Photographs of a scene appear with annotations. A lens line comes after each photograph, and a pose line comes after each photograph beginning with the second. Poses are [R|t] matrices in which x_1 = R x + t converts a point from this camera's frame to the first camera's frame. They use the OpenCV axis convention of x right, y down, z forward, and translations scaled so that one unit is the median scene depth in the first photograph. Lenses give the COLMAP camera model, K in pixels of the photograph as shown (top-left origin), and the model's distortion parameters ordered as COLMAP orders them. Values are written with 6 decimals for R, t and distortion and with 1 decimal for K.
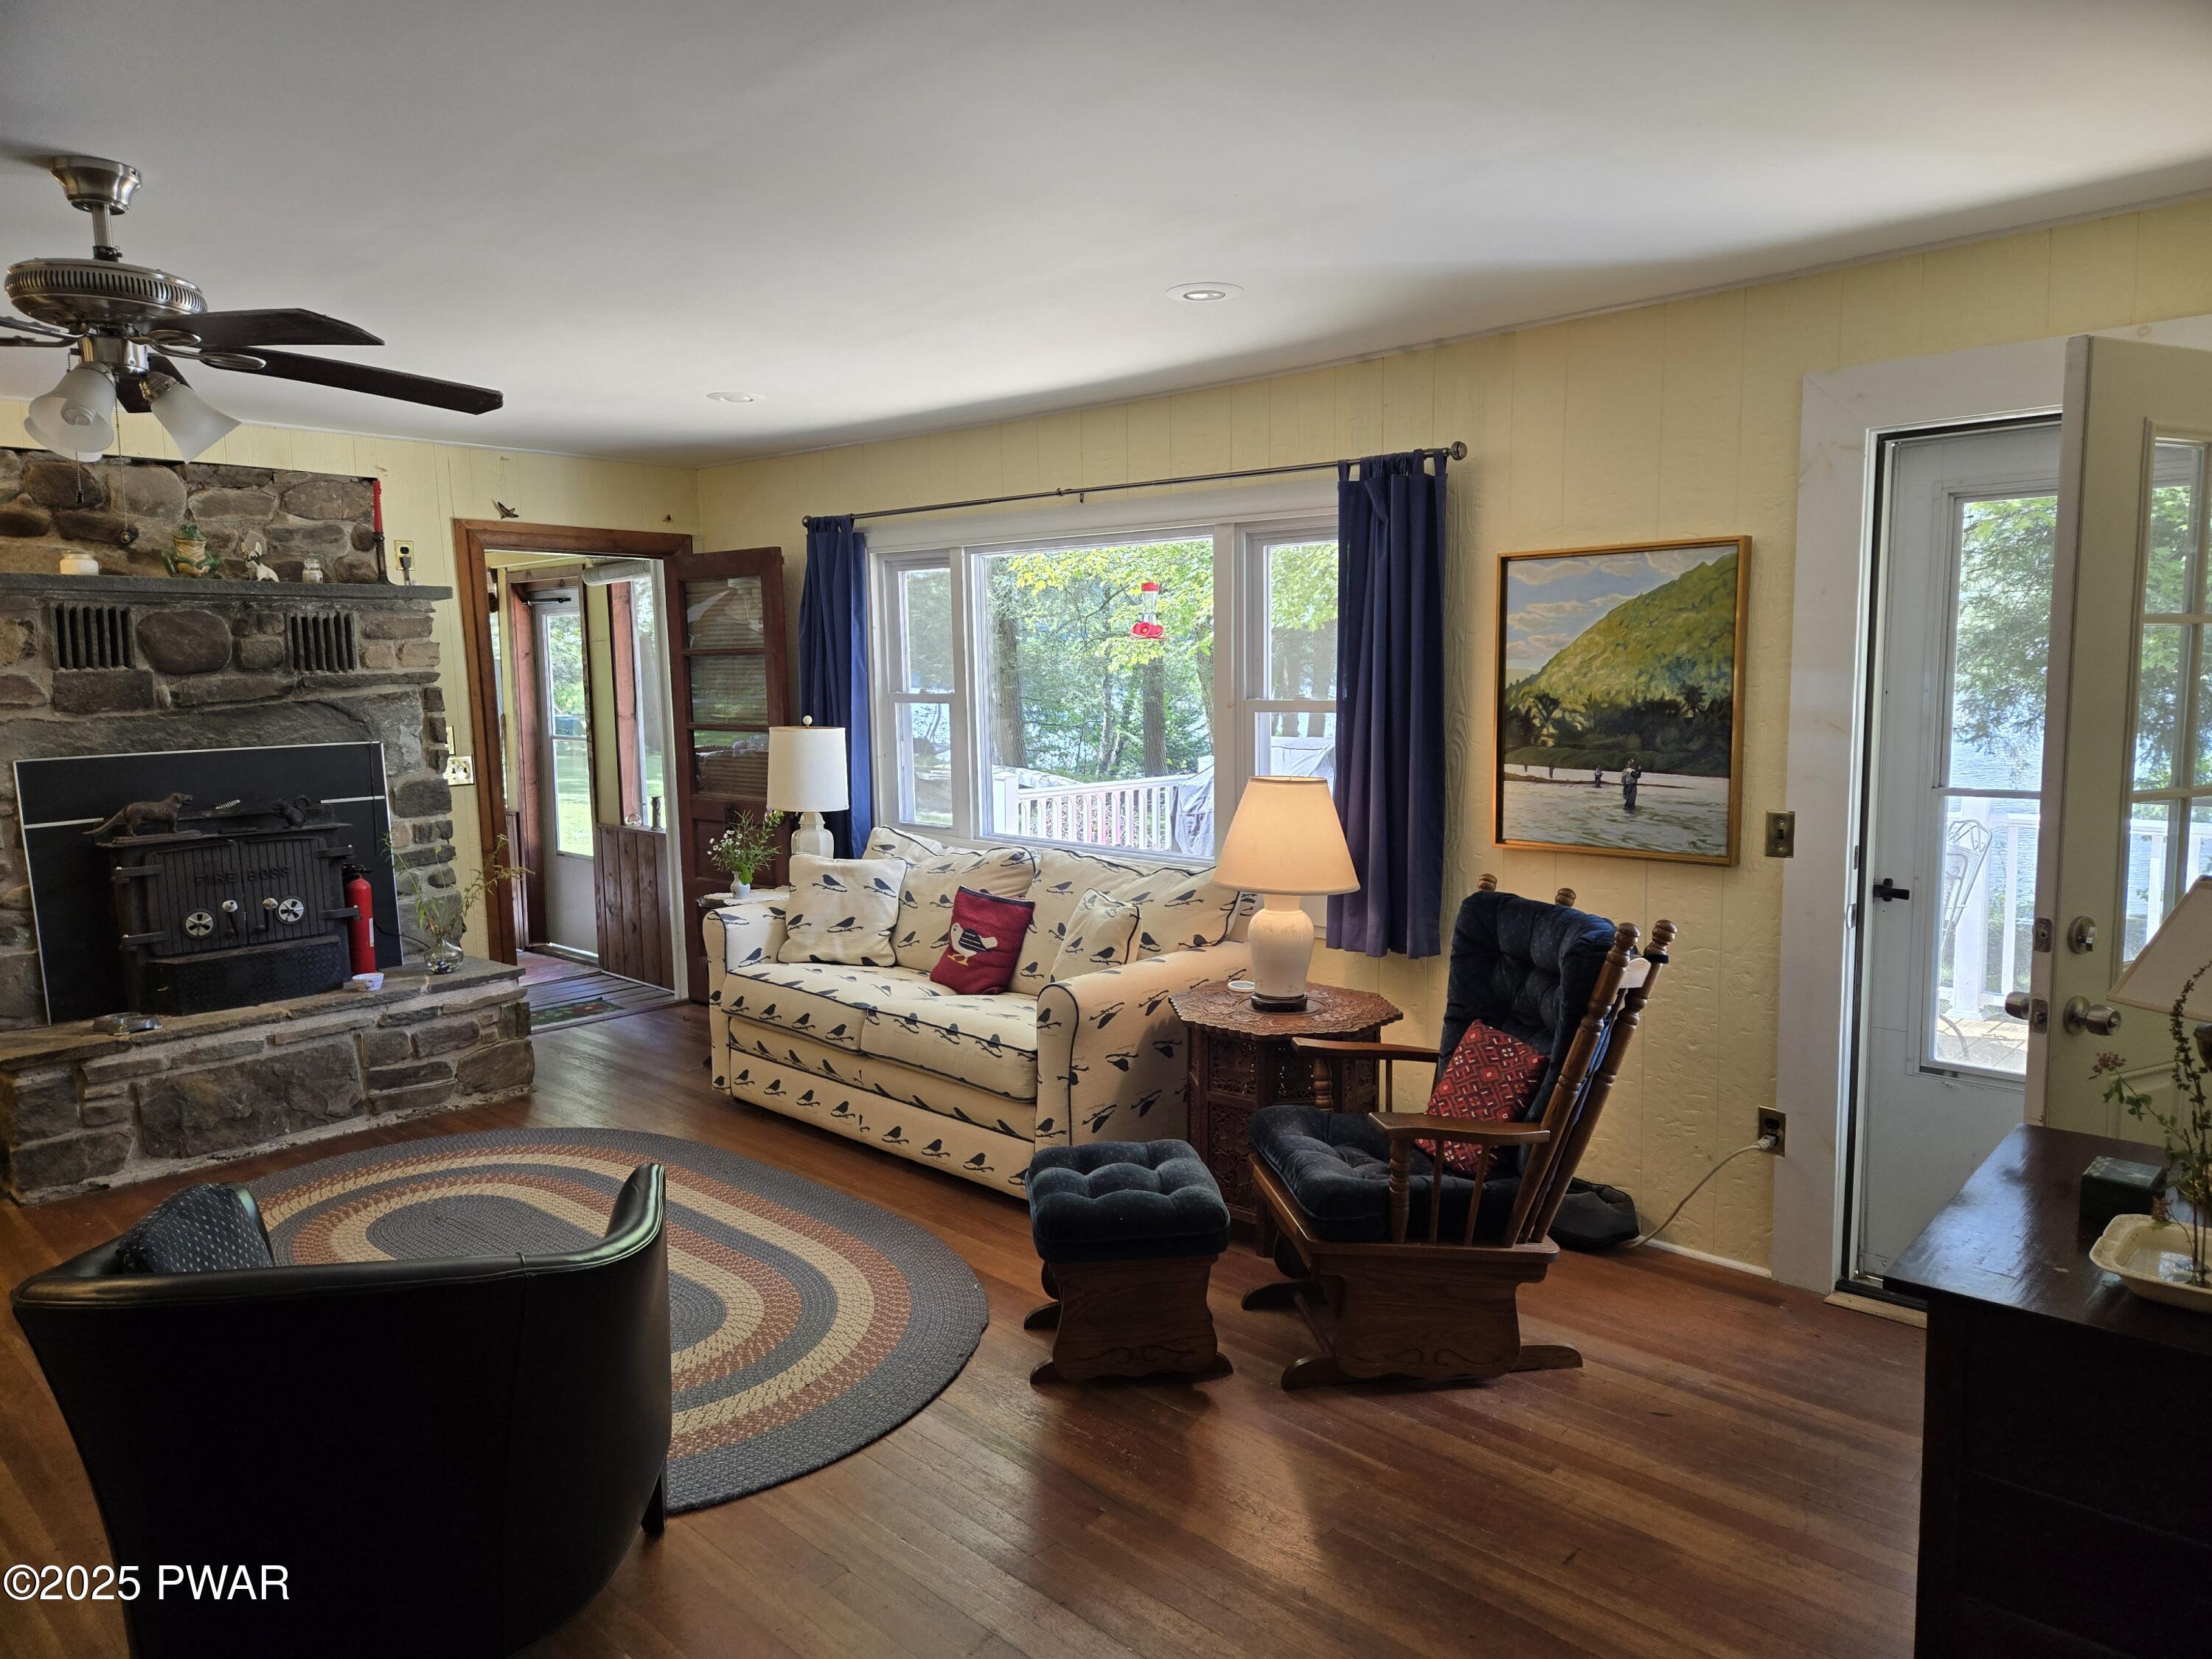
lens RADIAL K [[1467.3, 0, 1119.2], [0, 1467.3, 830.0], [0, 0, 1]] dist [0.056141, -0.031837]
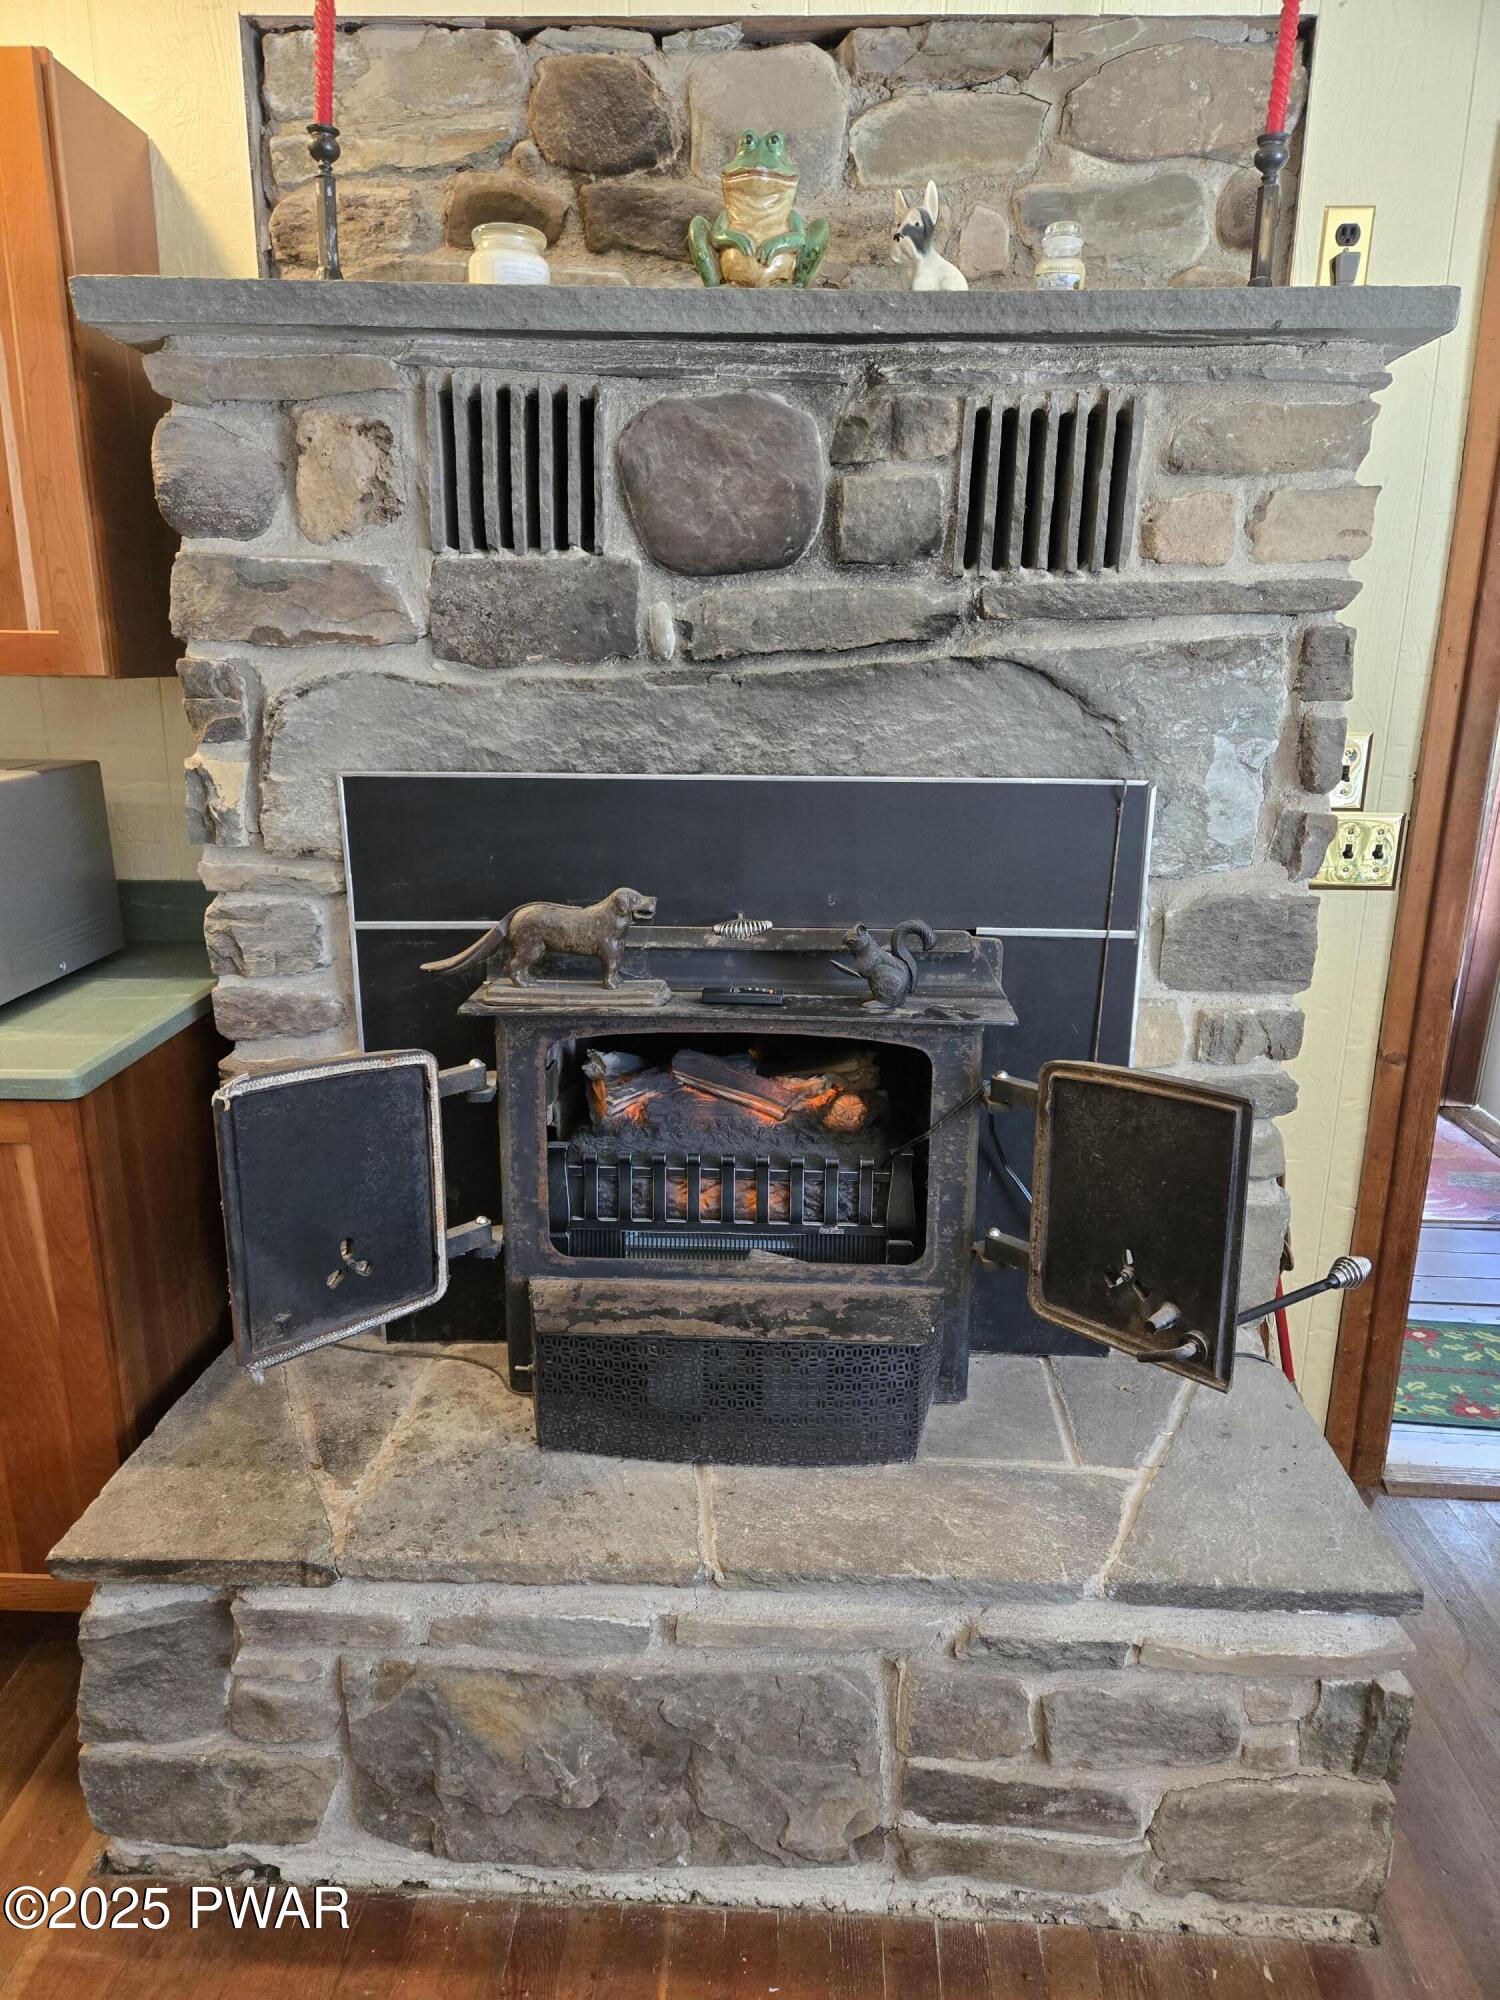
lens RADIAL K [[1326.6, 0, 752.2], [0, 1326.6, 1007.0], [0, 0, 1]] dist [0.056141, -0.031837]
pose [[0.647699, 0.234810, -0.724810, -0.339075], [-0.109521, 0.970139, 0.216417, -0.070895], [0.753983, -0.060791, 0.654075, 0.770271]]
